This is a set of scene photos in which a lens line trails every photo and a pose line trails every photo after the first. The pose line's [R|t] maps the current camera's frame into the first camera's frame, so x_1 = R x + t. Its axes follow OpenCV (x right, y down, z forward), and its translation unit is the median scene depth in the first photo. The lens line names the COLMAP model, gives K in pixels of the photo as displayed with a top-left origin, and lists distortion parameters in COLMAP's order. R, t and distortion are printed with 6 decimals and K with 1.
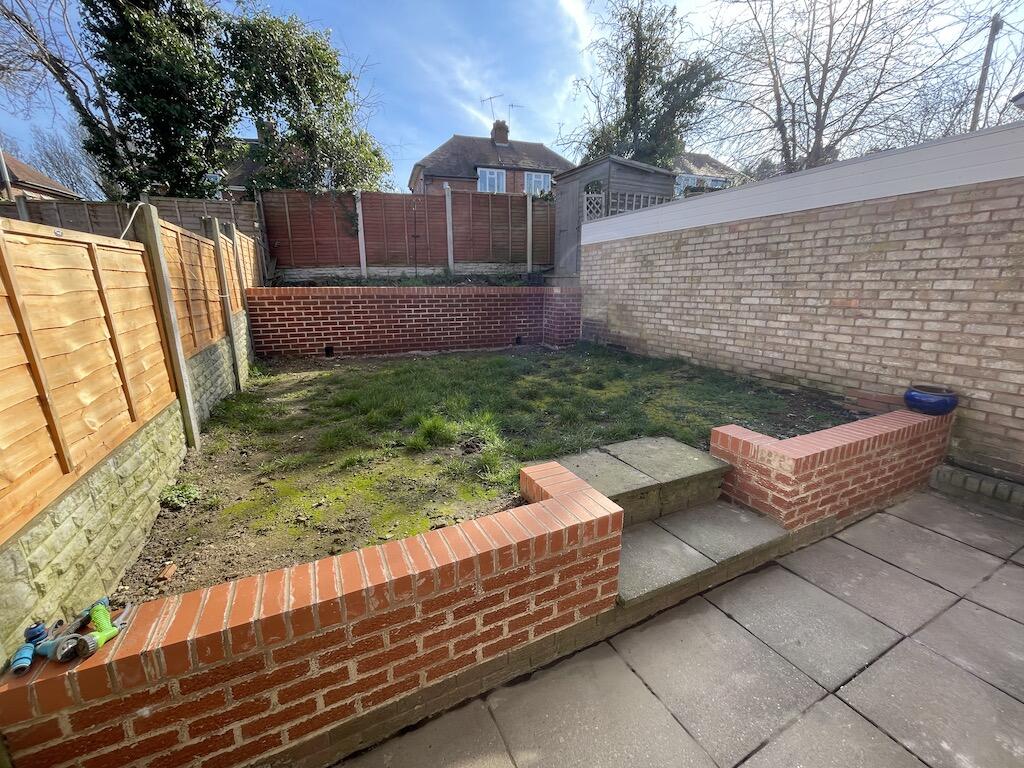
lens RADIAL K [[413.8, 0, 506.5], [0, 413.8, 384.7], [0, 0, 1]] dist [-0.002094, -0.001076]
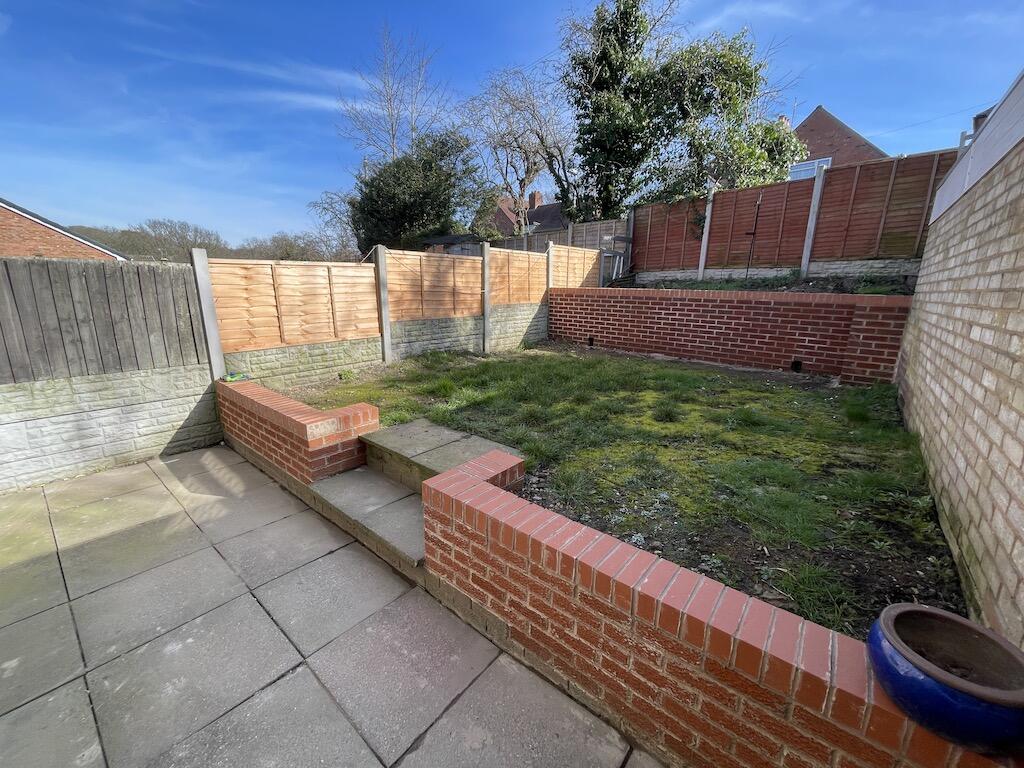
lens RADIAL K [[413.8, 0, 505.0], [0, 413.8, 381.9], [0, 0, 1]] dist [-0.002094, -0.001076]
pose [[0.406692, 0.218682, -0.887006, 0.832257], [-0.231493, 0.963908, 0.131502, -0.101008], [0.883749, 0.151854, 0.442637, 0.402085]]
